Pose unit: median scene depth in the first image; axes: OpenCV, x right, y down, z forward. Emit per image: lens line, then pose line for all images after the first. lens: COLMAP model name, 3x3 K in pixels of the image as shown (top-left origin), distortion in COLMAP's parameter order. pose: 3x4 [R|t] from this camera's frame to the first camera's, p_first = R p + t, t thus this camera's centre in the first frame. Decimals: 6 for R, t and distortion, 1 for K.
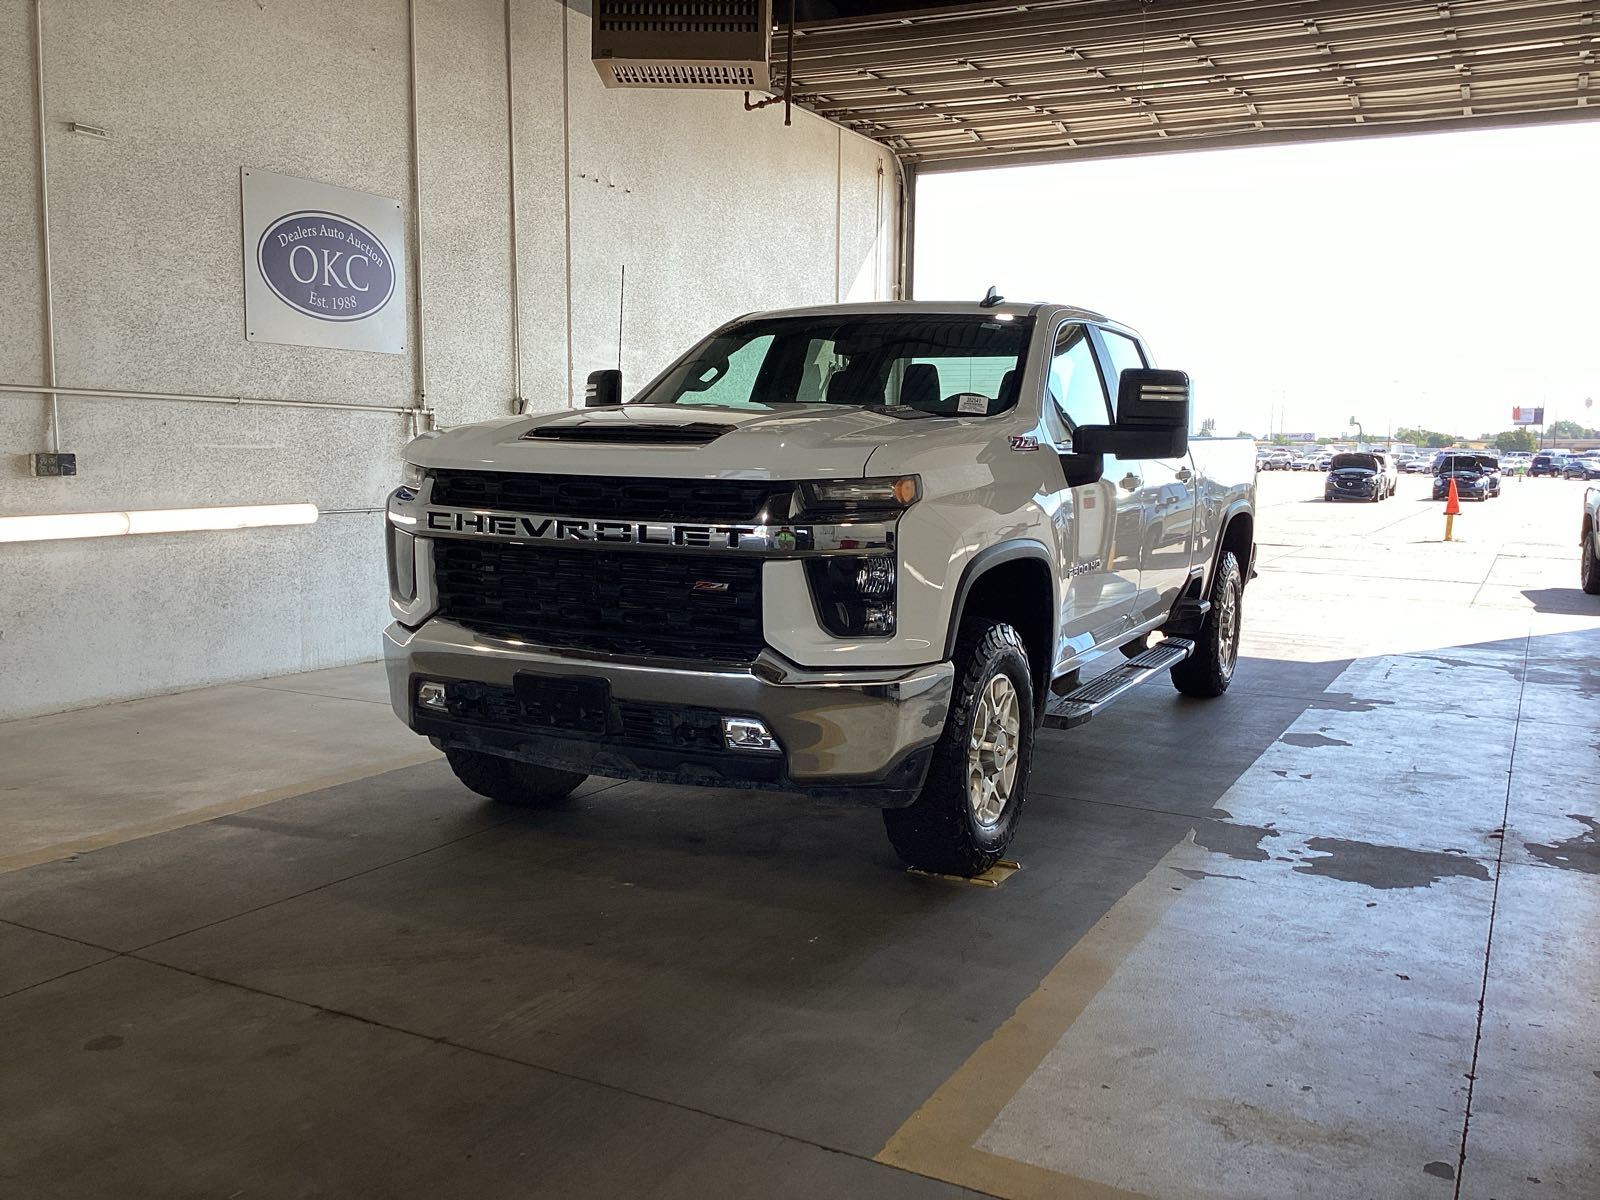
lens RADIAL K [[1427.4, 0, 800.0], [0, 1427.4, 600.0], [0, 0, 1]] dist [0.050466, -0.077784]
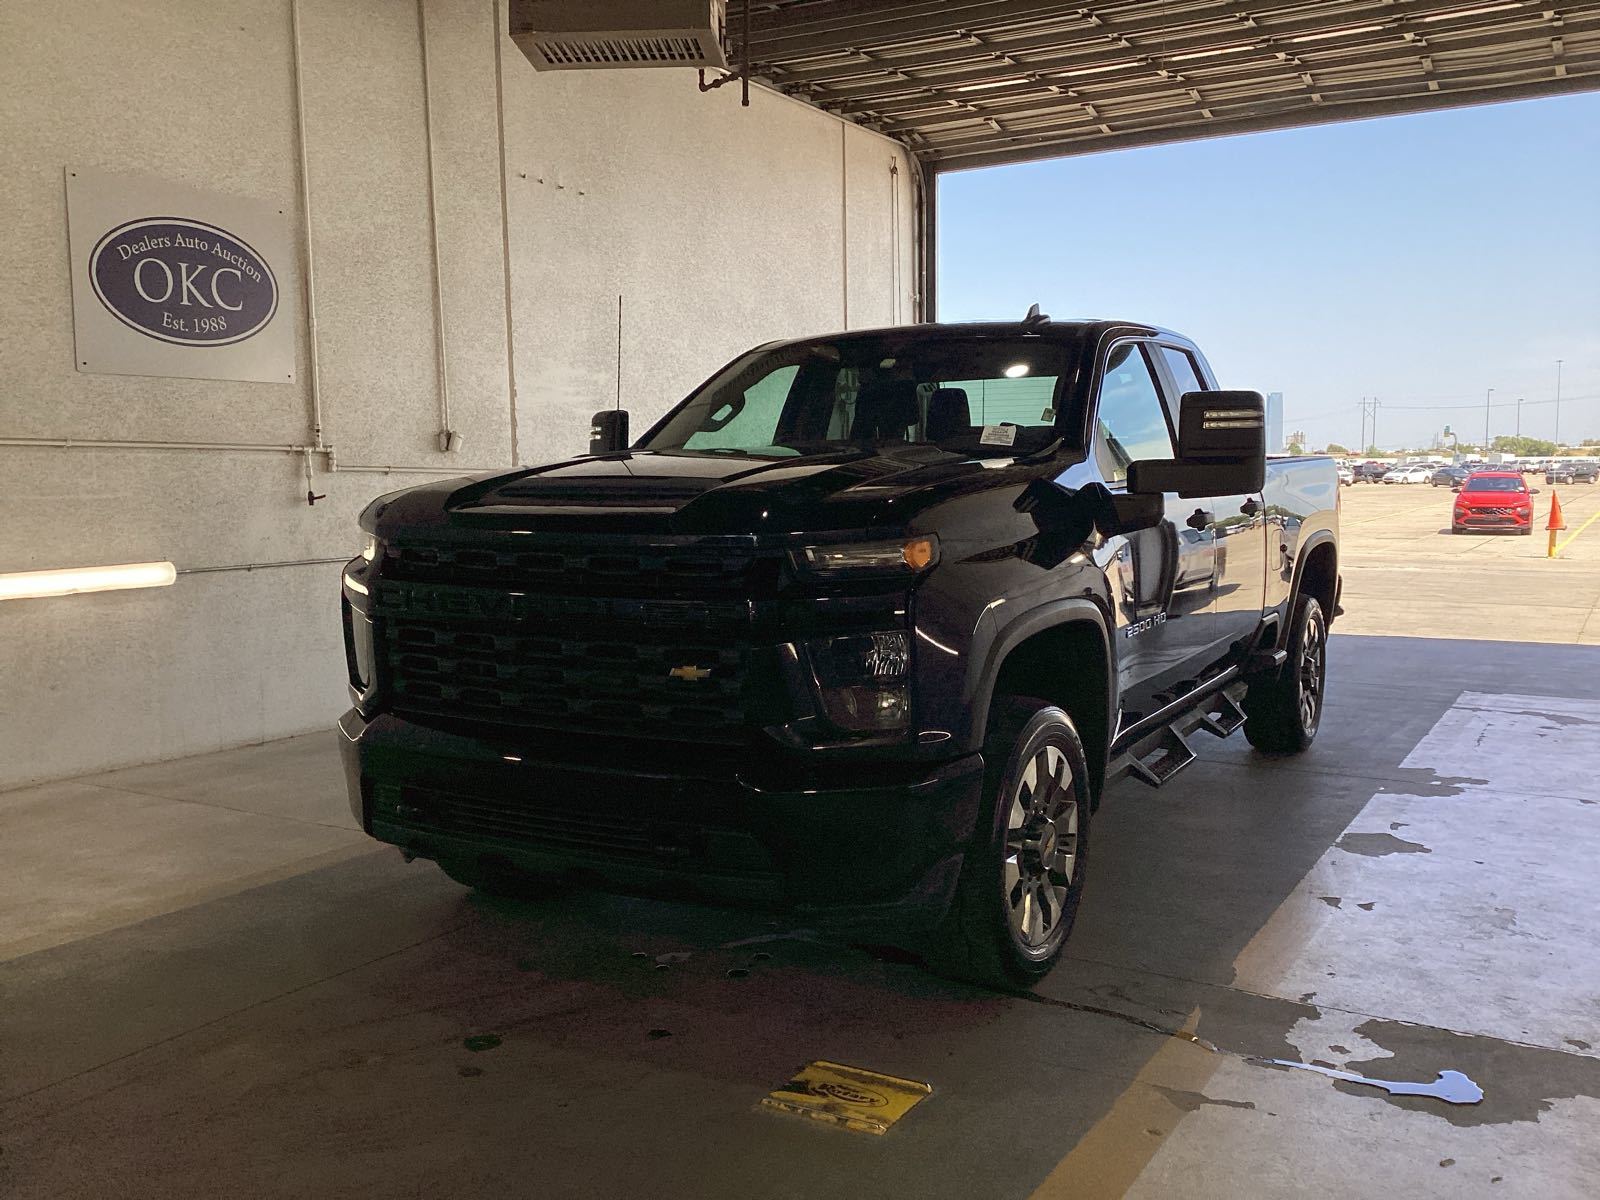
lens RADIAL K [[1427.4, 0, 800.0], [0, 1427.4, 600.0], [0, 0, 1]] dist [0.050466, -0.077784]
pose [[0.998087, -0.019262, -0.058746, 0.070719], [0.018221, 0.999668, -0.018208, -0.019853], [0.059077, 0.017103, 0.998107, 0.155698]]
